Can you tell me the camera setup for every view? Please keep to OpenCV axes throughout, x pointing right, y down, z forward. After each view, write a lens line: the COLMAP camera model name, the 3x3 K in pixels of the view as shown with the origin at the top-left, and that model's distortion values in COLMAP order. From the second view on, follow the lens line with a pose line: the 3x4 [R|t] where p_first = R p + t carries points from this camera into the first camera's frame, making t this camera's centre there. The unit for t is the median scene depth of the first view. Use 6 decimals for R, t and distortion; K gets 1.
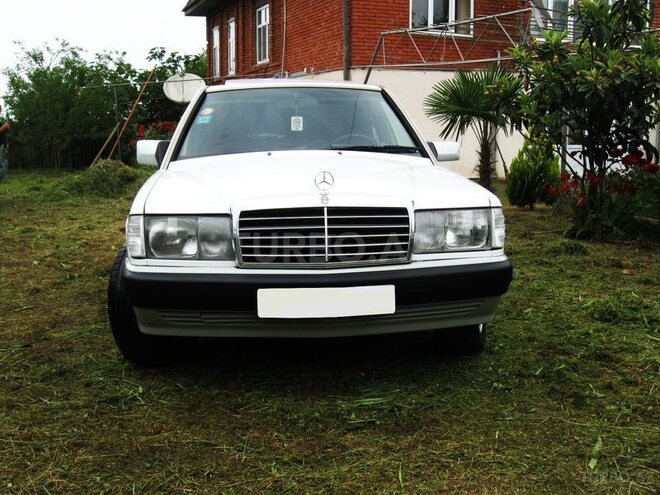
lens RADIAL K [[760.1, 0, 337.6], [0, 760.1, 275.7], [0, 0, 1]] dist [-0.127543, 0.028952]
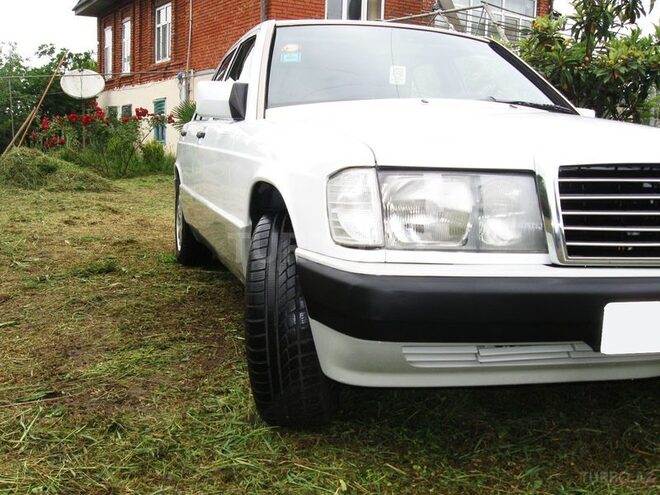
lens RADIAL K [[687.4, 0, 331.1], [0, 687.4, 269.5], [0, 0, 1]] dist [-0.145016, 0.095450]
pose [[0.980816, -0.004937, 0.194871, -0.132325], [0.005879, 0.999974, -0.004258, -0.002223], [-0.194845, 0.005322, 0.980820, 0.181810]]
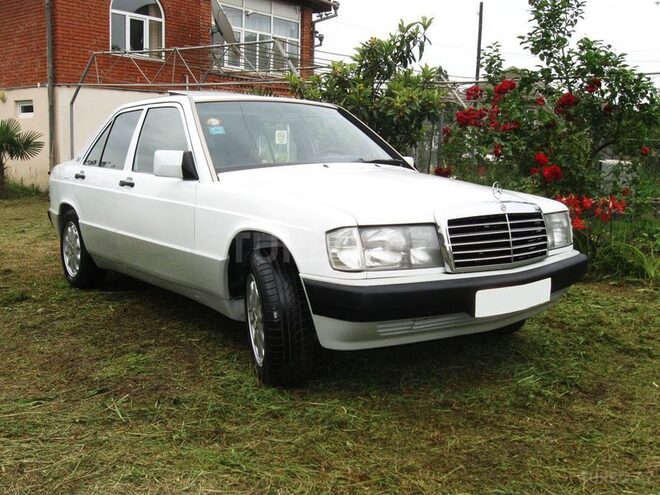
lens RADIAL K [[687.4, 0, 331.1], [0, 687.4, 269.5], [0, 0, 1]] dist [-0.145016, 0.095450]
pose [[0.852626, -0.072590, 0.517455, -0.257331], [0.080086, 0.996757, 0.007868, -0.012274], [-0.516348, 0.034732, 0.855674, 0.091086]]
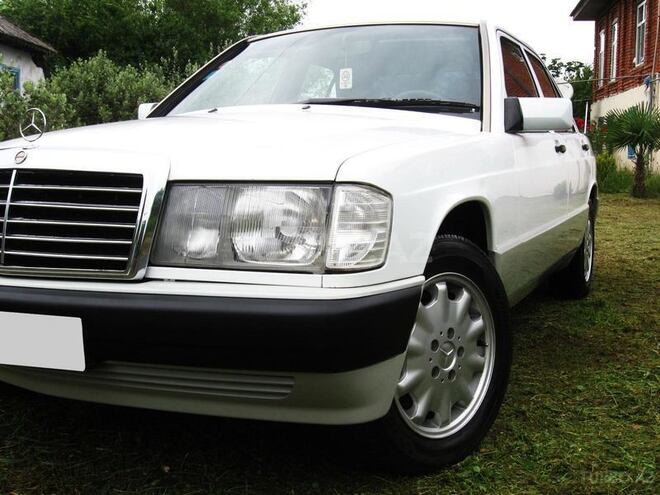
lens RADIAL K [[760.1, 0, 337.6], [0, 760.1, 275.7], [0, 0, 1]] dist [-0.127543, 0.028952]
pose [[0.850994, 0.092487, -0.516967, 0.163734], [-0.105148, 0.994445, 0.004824, -0.012933], [0.514542, 0.050253, 0.855992, 0.218041]]
